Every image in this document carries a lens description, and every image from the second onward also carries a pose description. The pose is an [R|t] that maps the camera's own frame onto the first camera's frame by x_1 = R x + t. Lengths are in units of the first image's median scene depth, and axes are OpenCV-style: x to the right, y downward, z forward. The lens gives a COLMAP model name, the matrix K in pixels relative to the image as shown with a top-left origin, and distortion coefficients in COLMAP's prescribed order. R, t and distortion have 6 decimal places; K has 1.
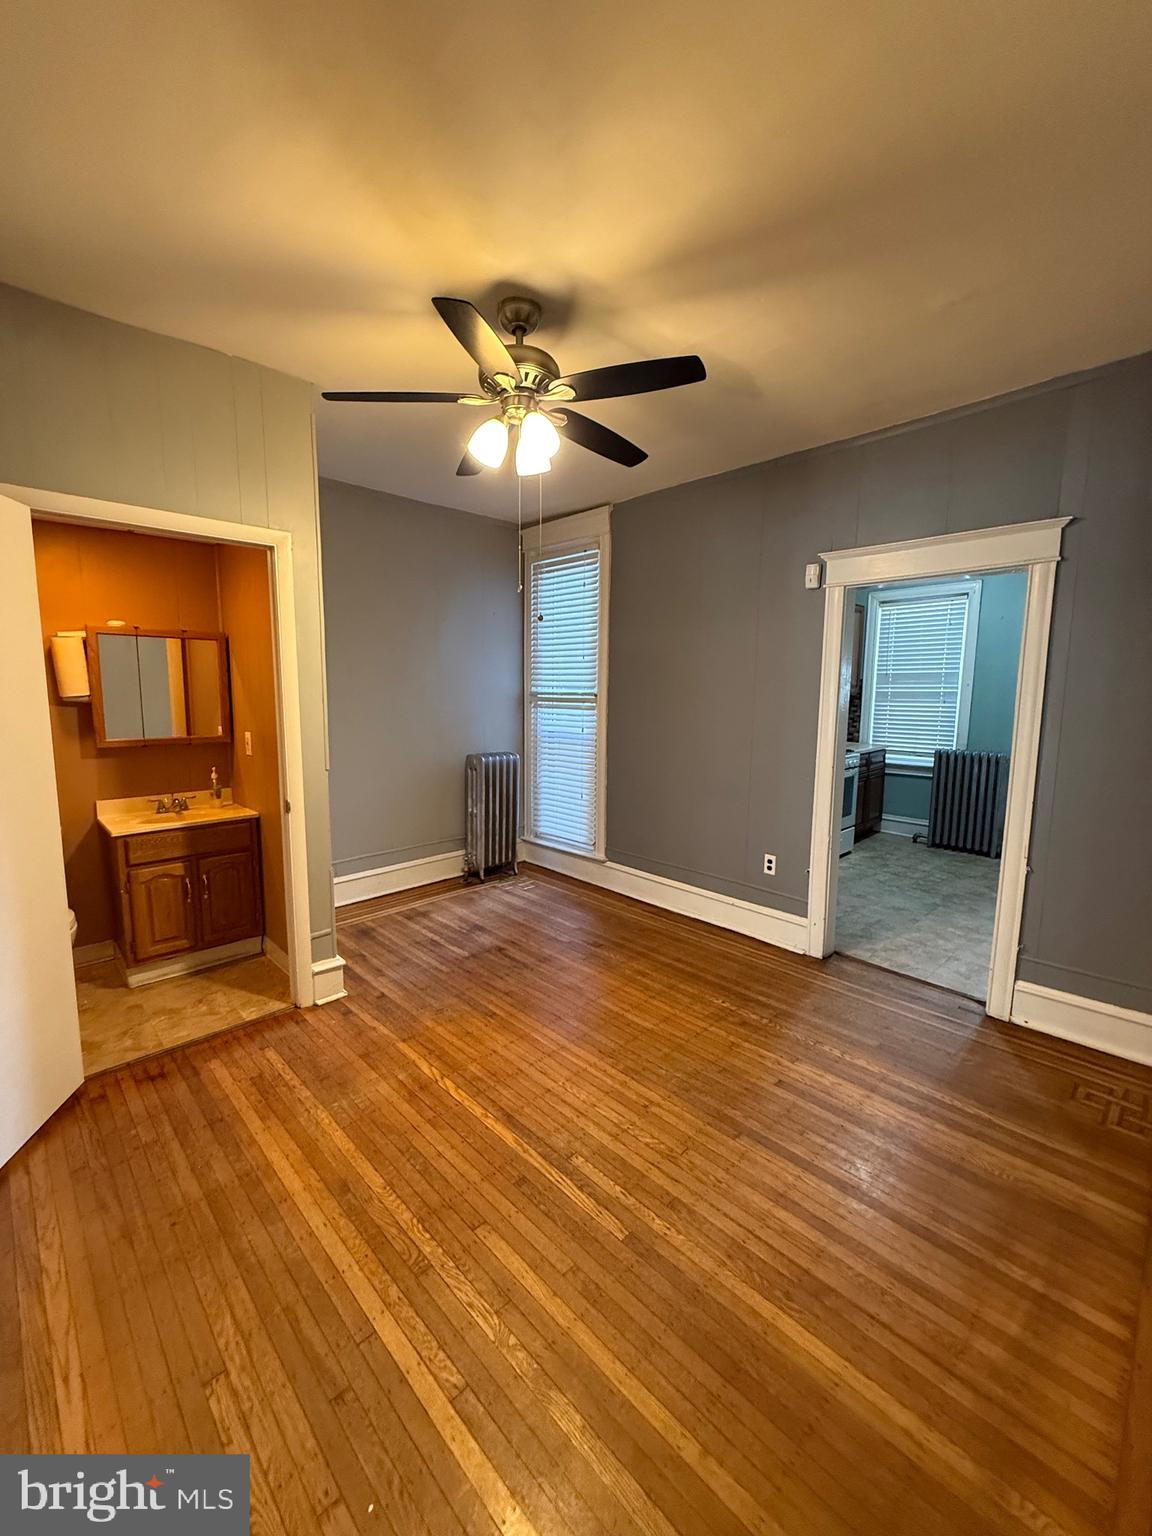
lens RADIAL K [[617.5, 0, 576.0], [0, 617.5, 761.8], [0, 0, 1]] dist [-0.001388, 0.000267]
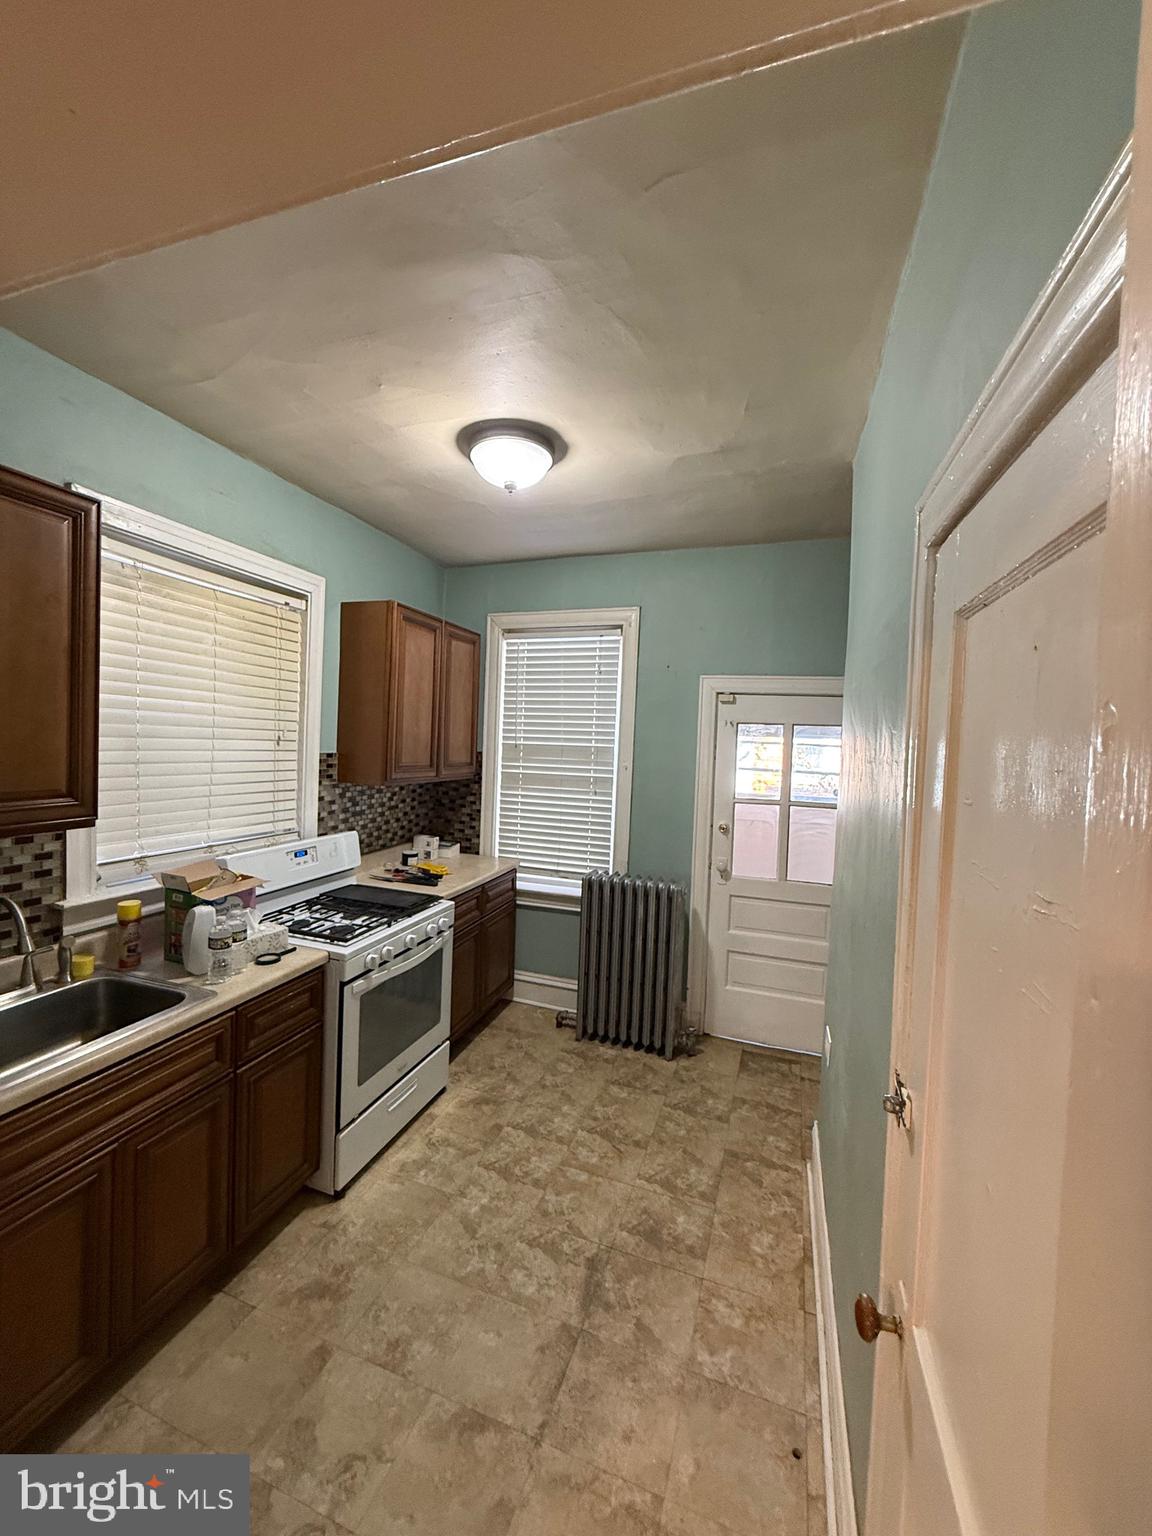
lens RADIAL K [[617.5, 0, 571.8], [0, 617.5, 773.1], [0, 0, 1]] dist [-0.001388, 0.000267]
pose [[0.893856, -0.002399, 0.448347, 0.507977], [0.027853, 0.998351, -0.050188, -0.150293], [-0.447487, 0.057349, 0.892450, 0.774486]]
